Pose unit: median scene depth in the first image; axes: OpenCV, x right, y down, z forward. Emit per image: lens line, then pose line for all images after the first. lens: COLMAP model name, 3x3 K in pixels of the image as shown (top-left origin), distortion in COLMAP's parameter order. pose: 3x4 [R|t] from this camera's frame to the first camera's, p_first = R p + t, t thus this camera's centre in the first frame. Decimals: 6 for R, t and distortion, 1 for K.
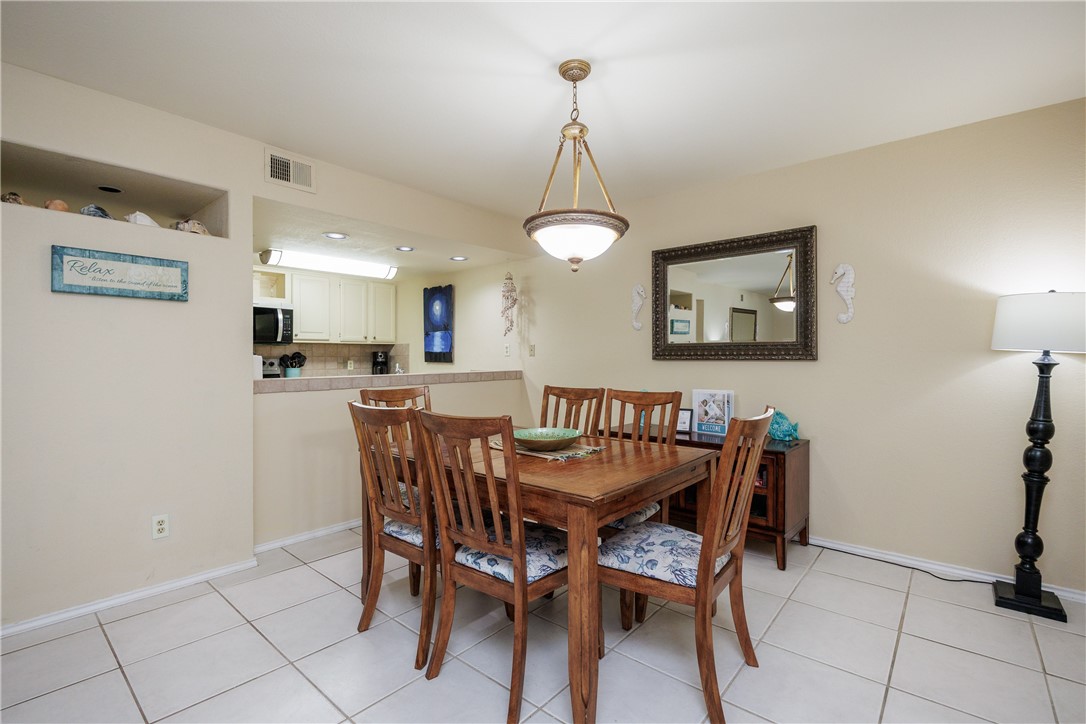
lens RADIAL K [[492.6, 0, 543.4], [0, 492.6, 360.6], [0, 0, 1]] dist [-0.006789, -0.000659]
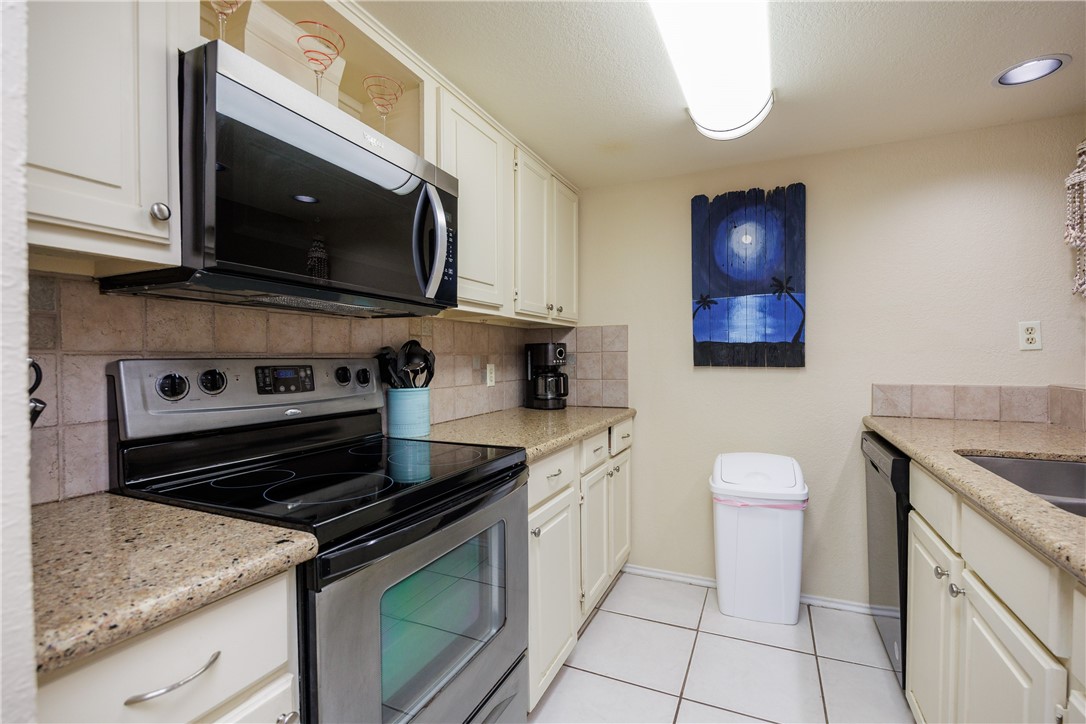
lens RADIAL K [[492.6, 0, 543.4], [0, 492.6, 360.6], [0, 0, 1]] dist [-0.006789, -0.000659]
pose [[0.962512, -0.005154, 0.271191, -0.749357], [0.005443, 0.999985, -0.000316, -0.003798], [-0.271185, 0.001781, 0.962526, 0.945917]]
